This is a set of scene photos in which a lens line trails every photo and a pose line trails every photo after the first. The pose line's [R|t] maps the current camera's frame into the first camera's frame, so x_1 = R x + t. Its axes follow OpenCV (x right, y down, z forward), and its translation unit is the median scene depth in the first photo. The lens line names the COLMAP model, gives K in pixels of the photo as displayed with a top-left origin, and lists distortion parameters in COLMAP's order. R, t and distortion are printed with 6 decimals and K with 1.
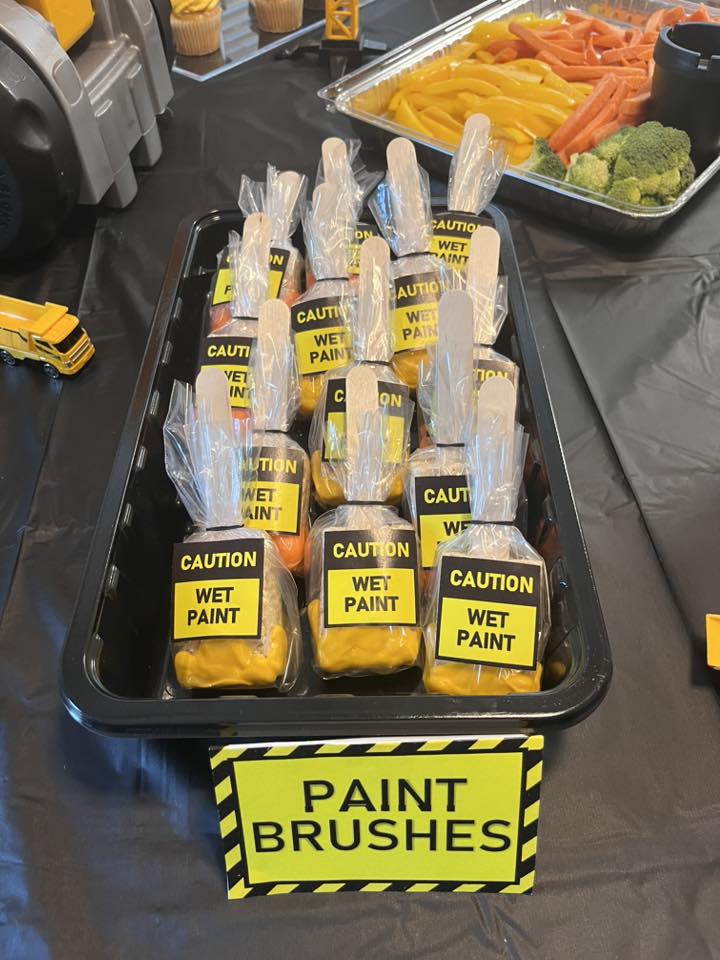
lens RADIAL K [[751.7, 0, 360.0], [0, 751.7, 483.3], [0, 0, 1]] dist [0.029991, -0.023612]
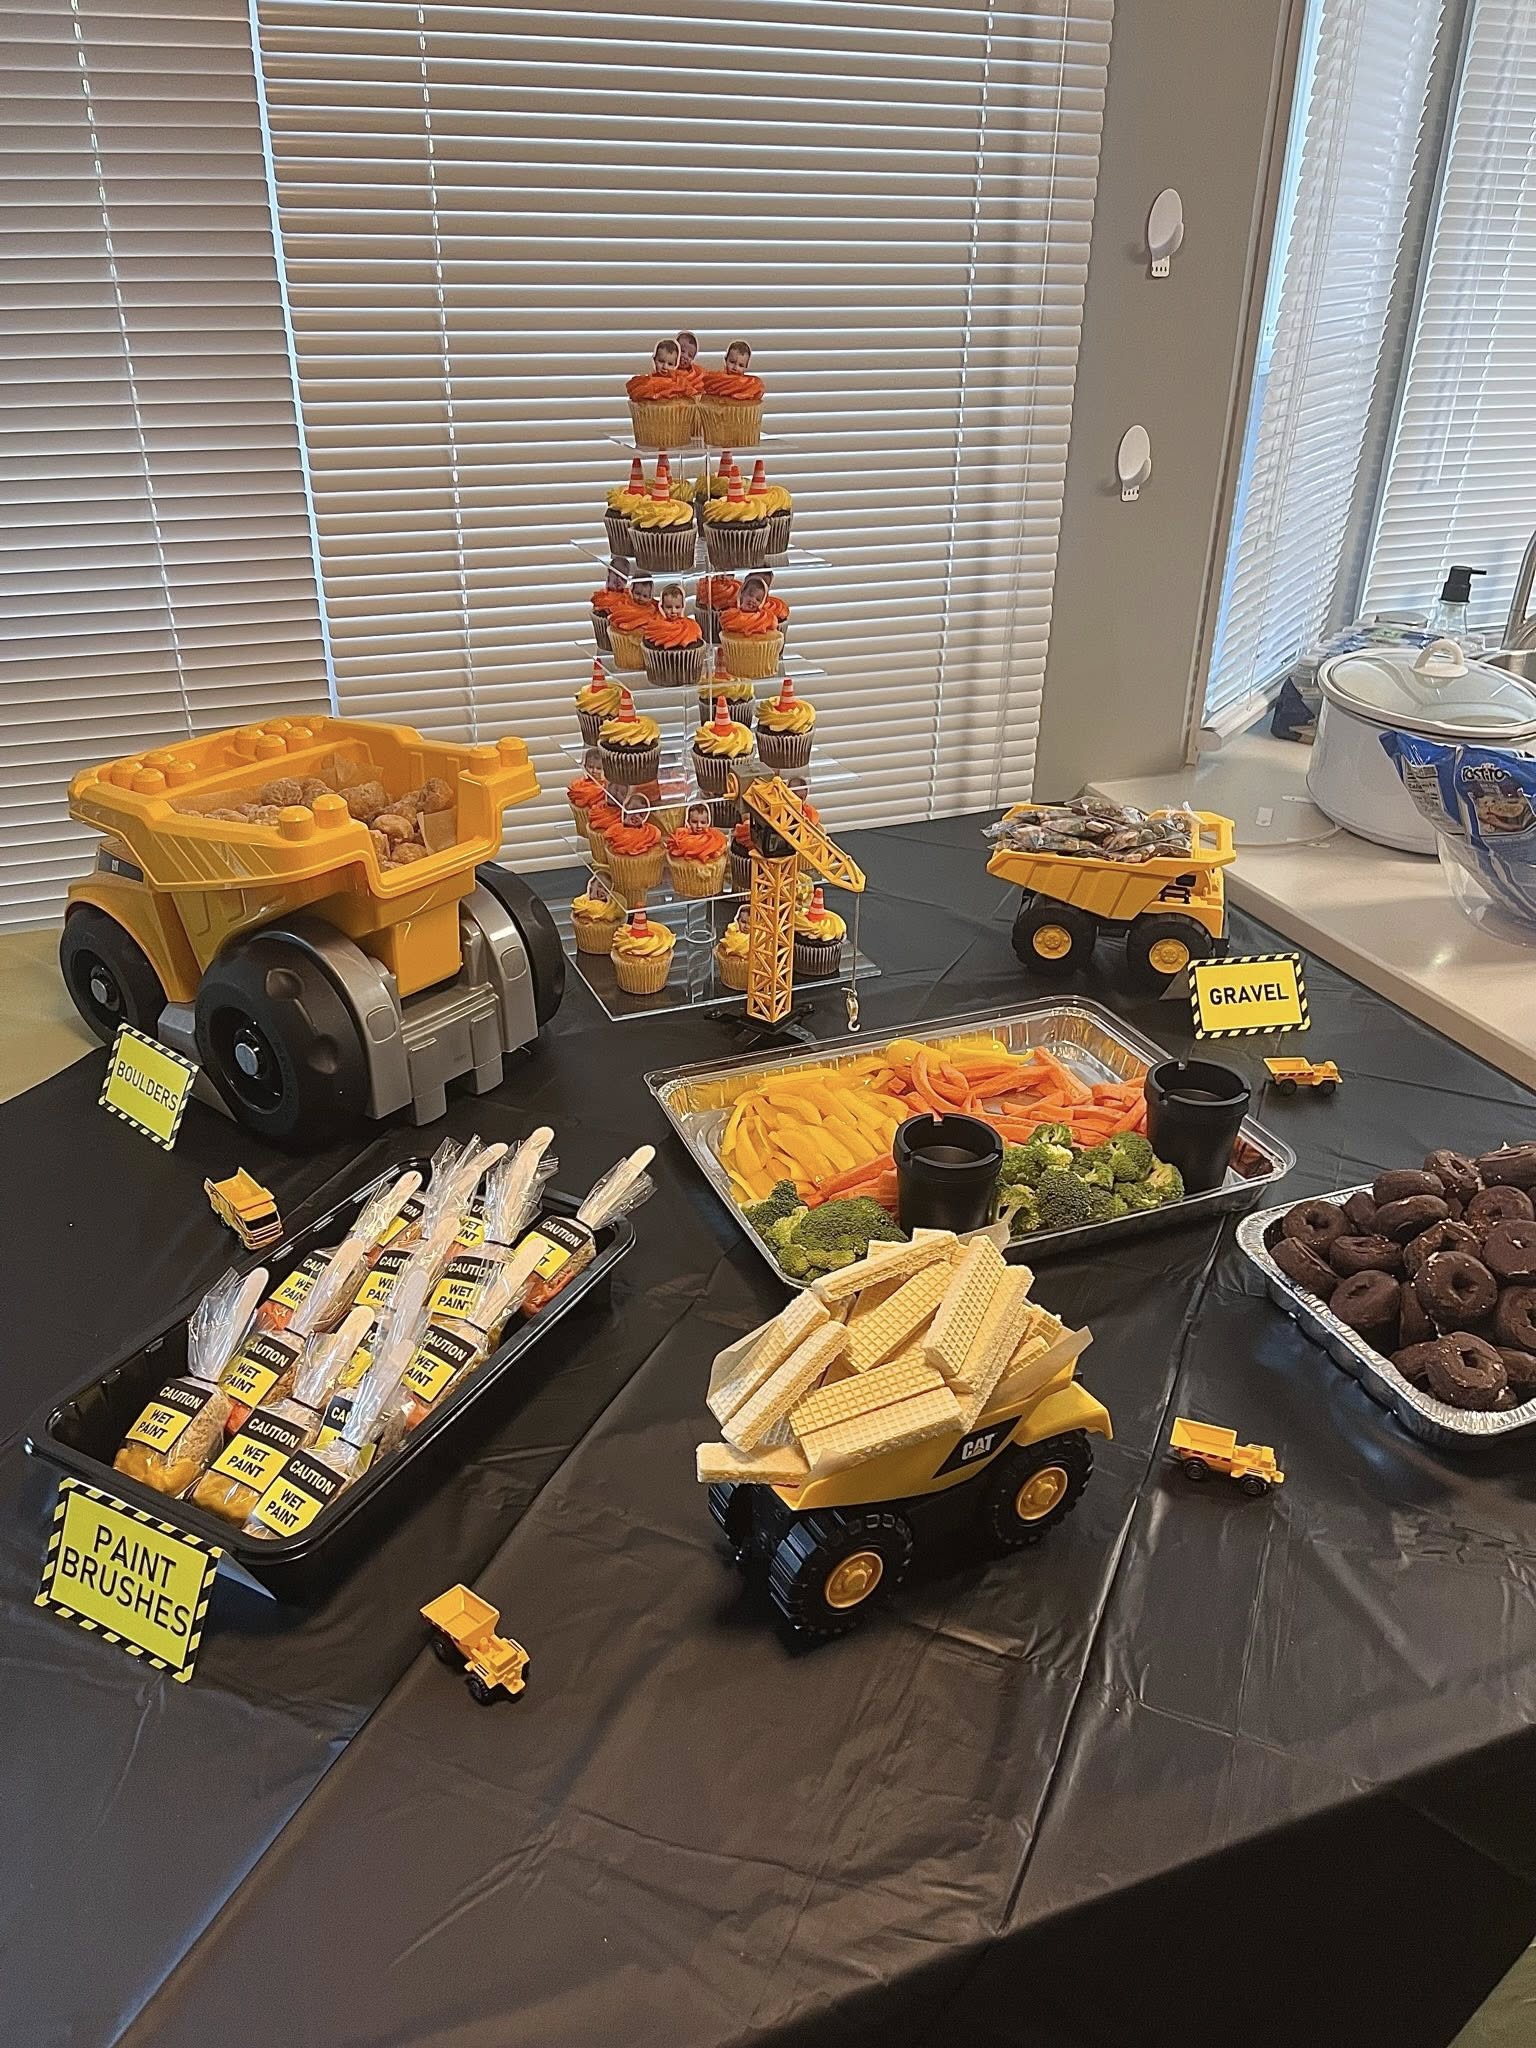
lens RADIAL K [[1603.6, 0, 767.4], [0, 1603.6, 1017.3], [0, 0, 1]] dist [0.029991, -0.023612]
pose [[0.873135, 0.246627, -0.420488, 1.964043], [-0.389694, 0.871358, -0.298118, -0.043207], [0.292871, 0.424159, 0.856922, -1.612079]]
